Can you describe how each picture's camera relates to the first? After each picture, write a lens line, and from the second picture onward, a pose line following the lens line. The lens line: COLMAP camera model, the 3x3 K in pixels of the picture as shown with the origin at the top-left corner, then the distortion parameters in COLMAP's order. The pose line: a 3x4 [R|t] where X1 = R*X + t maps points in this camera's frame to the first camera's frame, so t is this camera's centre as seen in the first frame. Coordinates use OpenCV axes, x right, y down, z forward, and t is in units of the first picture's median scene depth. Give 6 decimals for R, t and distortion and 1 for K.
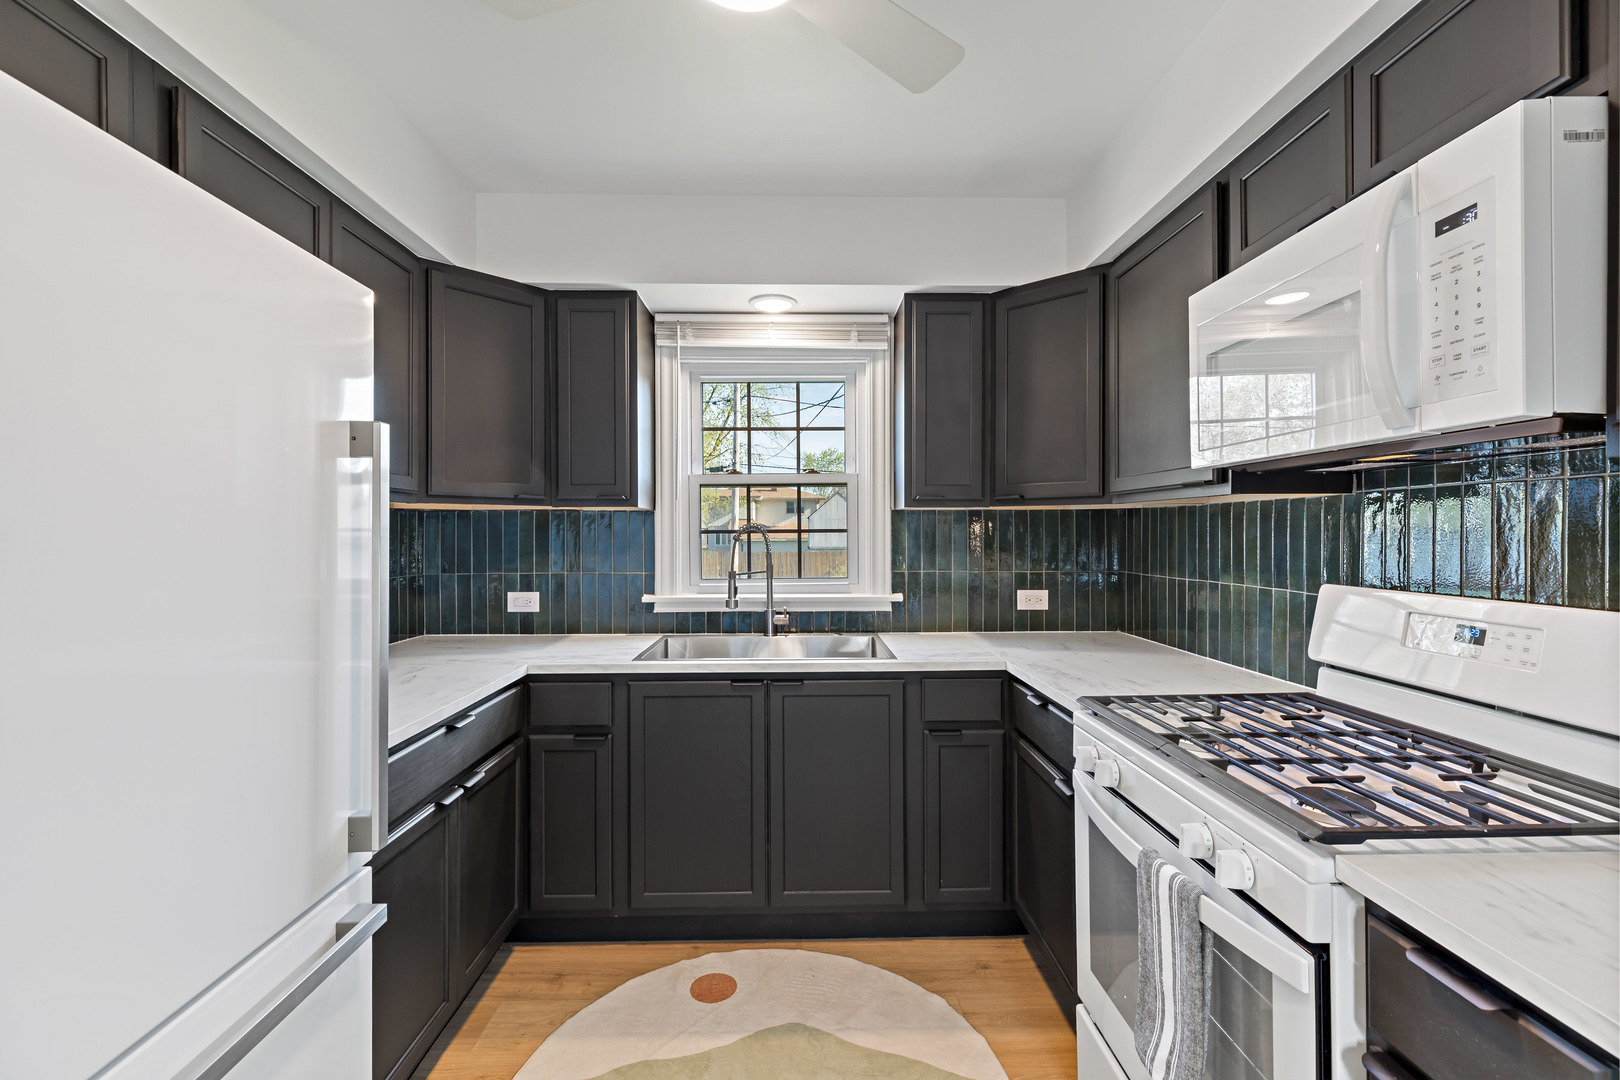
lens RADIAL K [[733.4, 0, 807.0], [0, 733.4, 533.9], [0, 0, 1]] dist [0.007005, 0.000220]
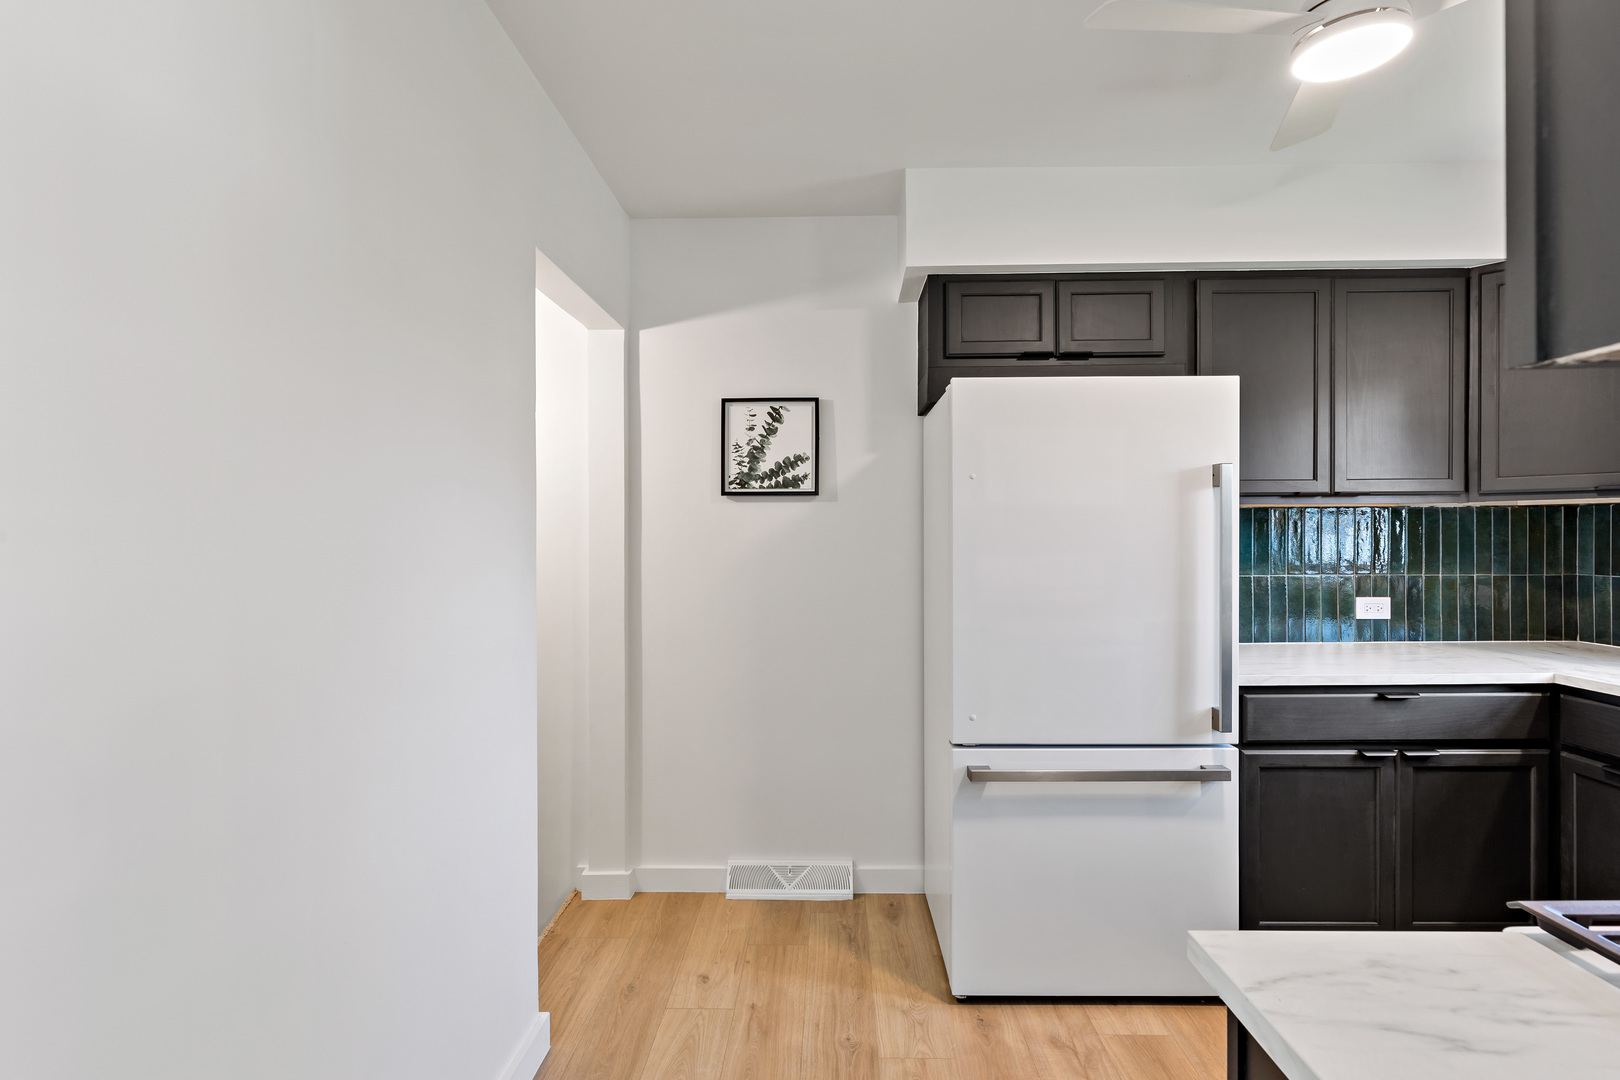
lens RADIAL K [[846.2, 0, 810.1], [0, 846.2, 536.3], [0, 0, 1]] dist [0.000582, 0.000101]
pose [[-0.046506, 0.006155, -0.998899, 1.316366], [0.003990, 0.999974, 0.005975, -0.006670], [0.998910, -0.003708, -0.046530, 0.209020]]
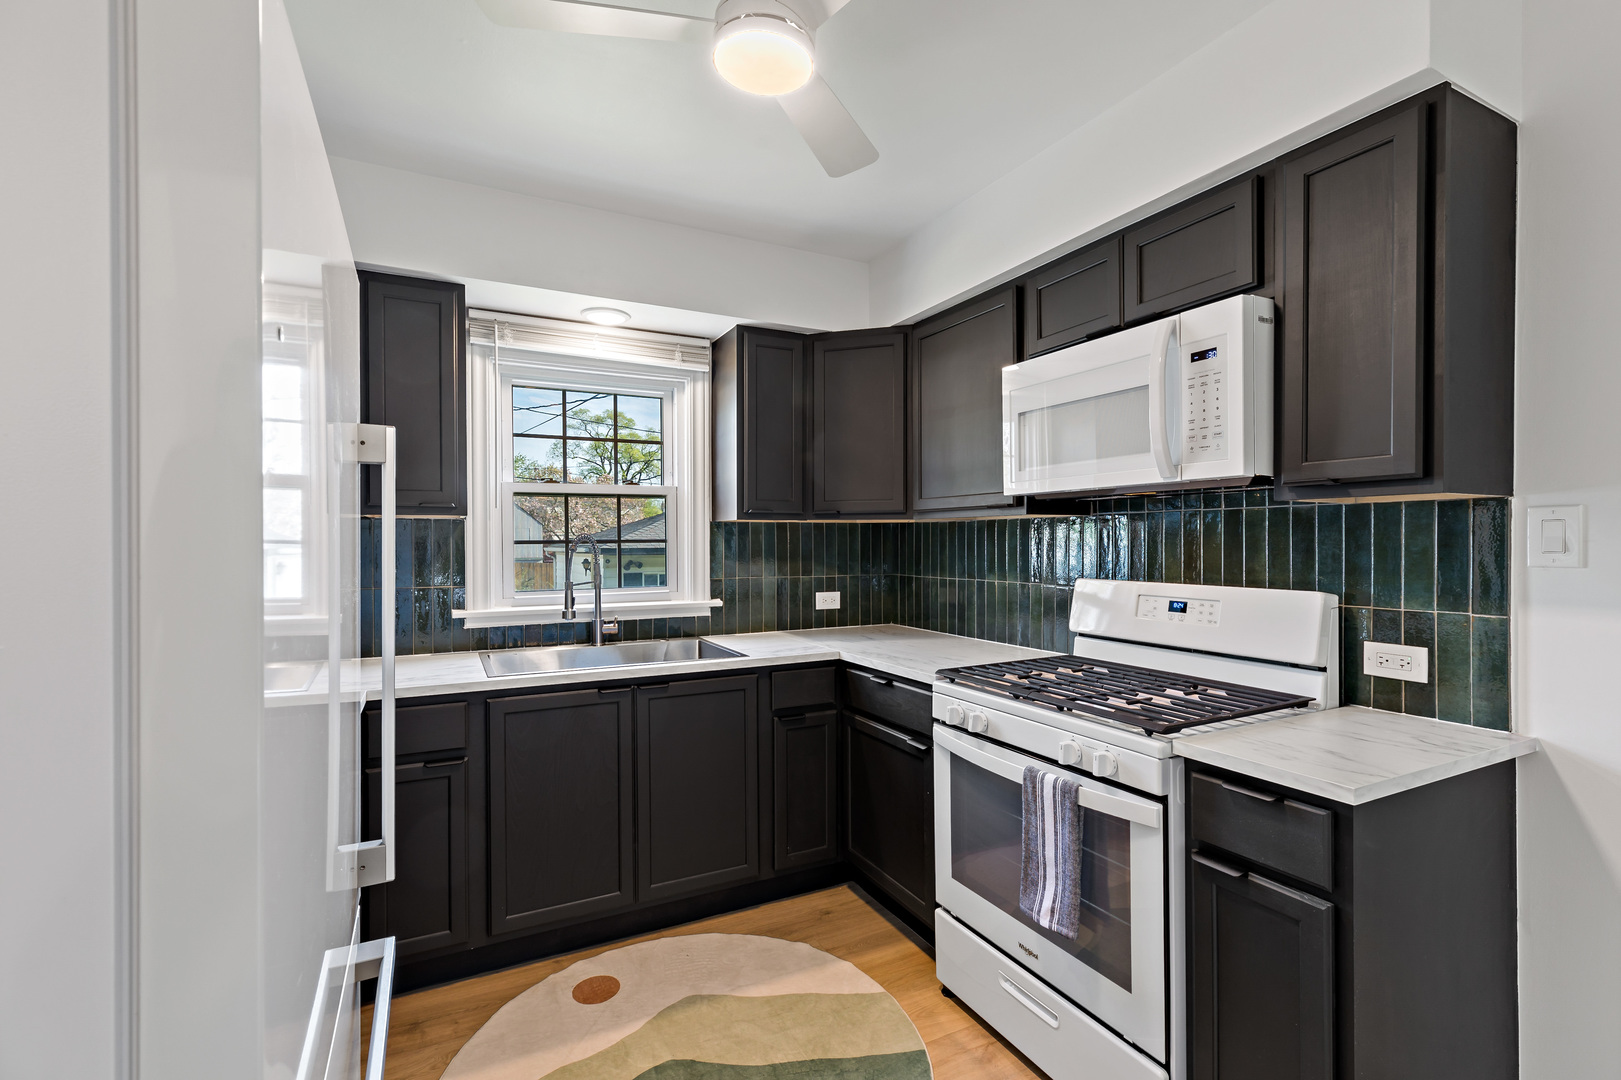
lens RADIAL K [[733.9, 0, 823.0], [0, 733.9, 543.9], [0, 0, 1]] dist [0.007005, 0.000220]
pose [[0.899461, -0.002788, 0.436992, -0.278910], [0.002312, 0.999996, 0.001620, -0.001673], [-0.436995, -0.000447, 0.899464, -0.052731]]
